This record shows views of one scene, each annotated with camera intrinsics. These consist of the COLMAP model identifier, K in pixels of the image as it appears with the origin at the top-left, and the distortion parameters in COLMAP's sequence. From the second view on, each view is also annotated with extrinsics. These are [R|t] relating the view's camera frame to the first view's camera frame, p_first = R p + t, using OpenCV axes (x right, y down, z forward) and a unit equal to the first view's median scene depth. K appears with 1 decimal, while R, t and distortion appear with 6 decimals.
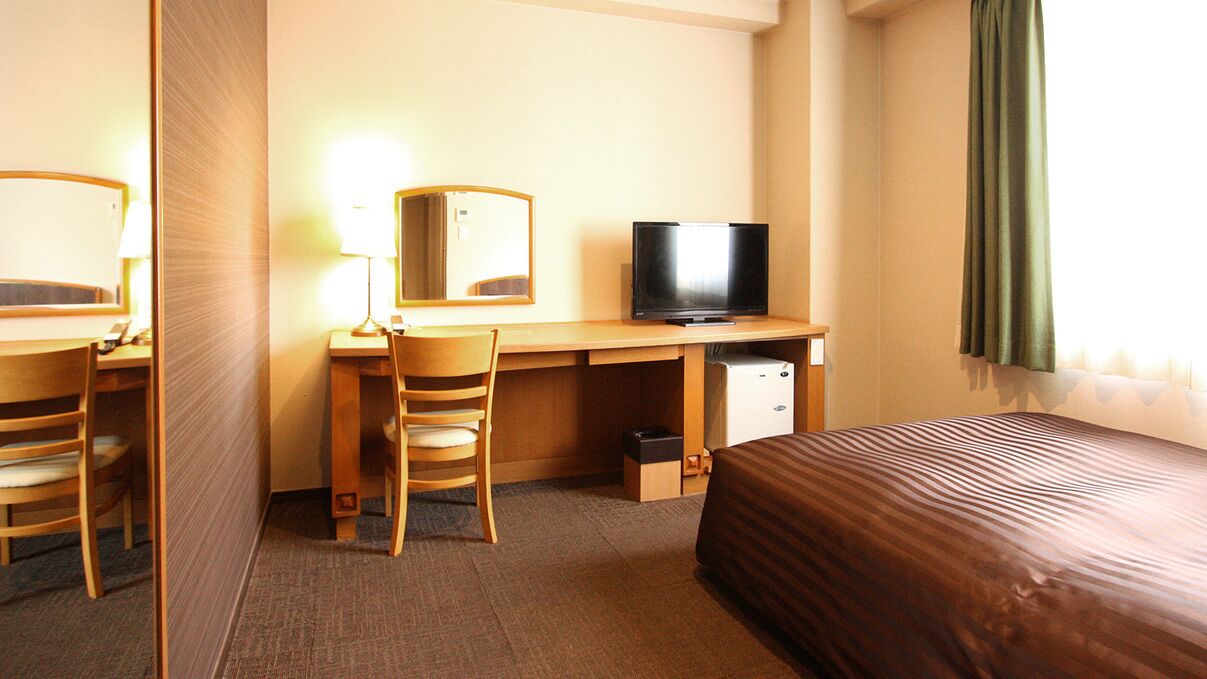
lens RADIAL K [[782.5, 0, 603.5], [0, 782.5, 339.5], [0, 0, 1]] dist [-0.003904, 0.000370]
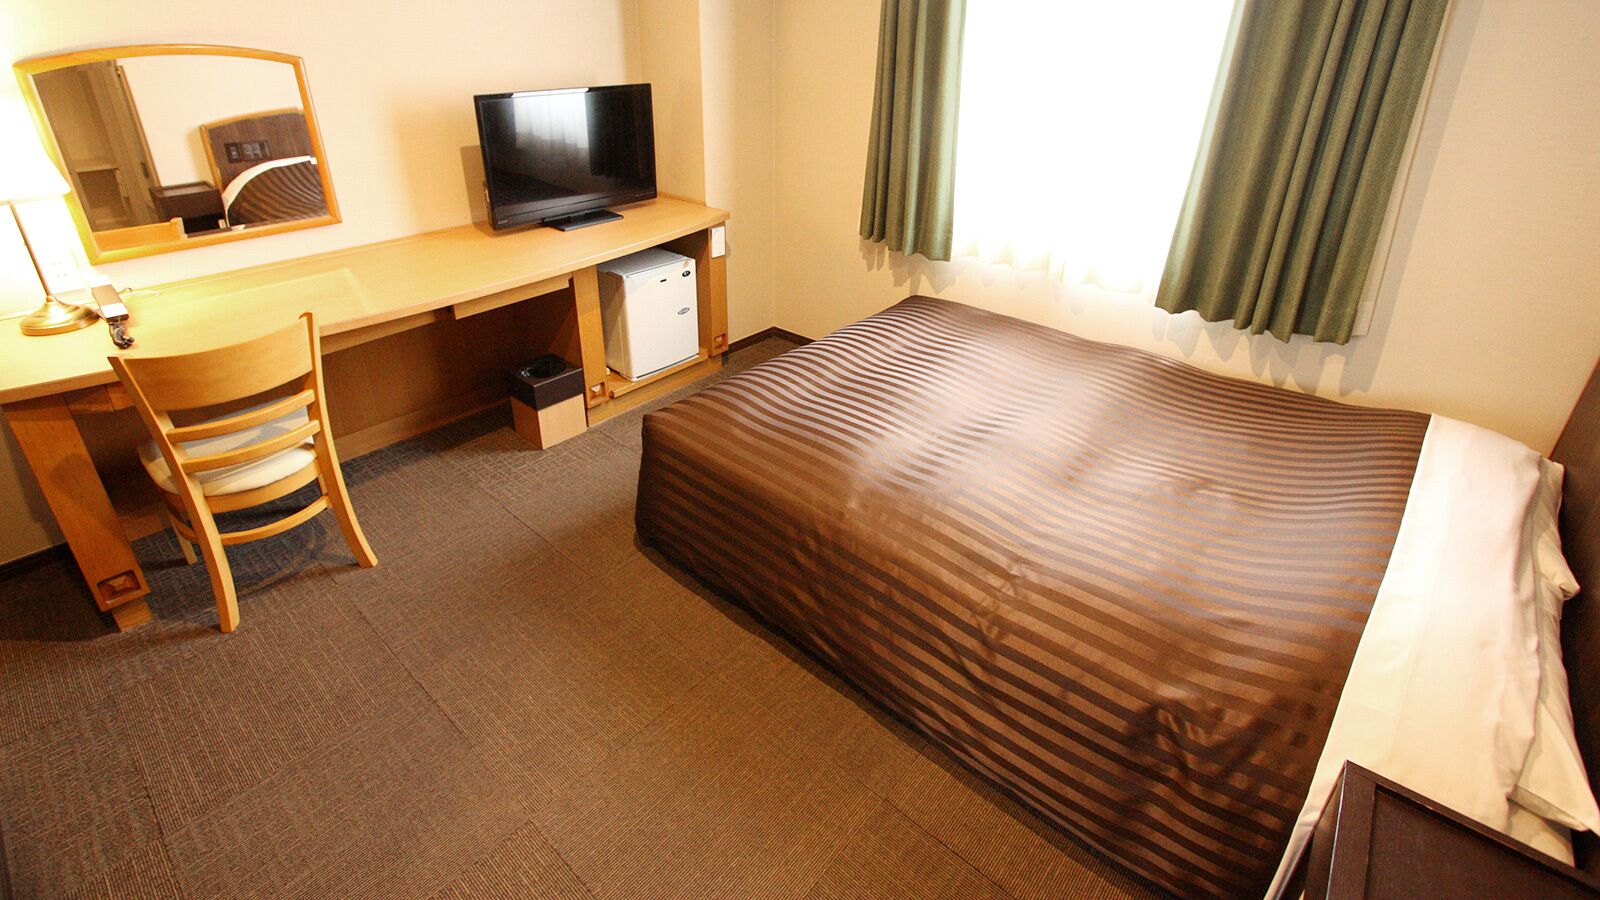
lens RADIAL K [[753.5, 0, 800.1], [0, 753.5, 378.0], [0, 0, 1]] dist [-0.012191, 0.000502]
pose [[0.870094, -0.198274, 0.451247, -0.066270], [-0.004728, 0.912121, 0.409895, -0.209850], [-0.492863, -0.358780, 0.792693, 0.243488]]
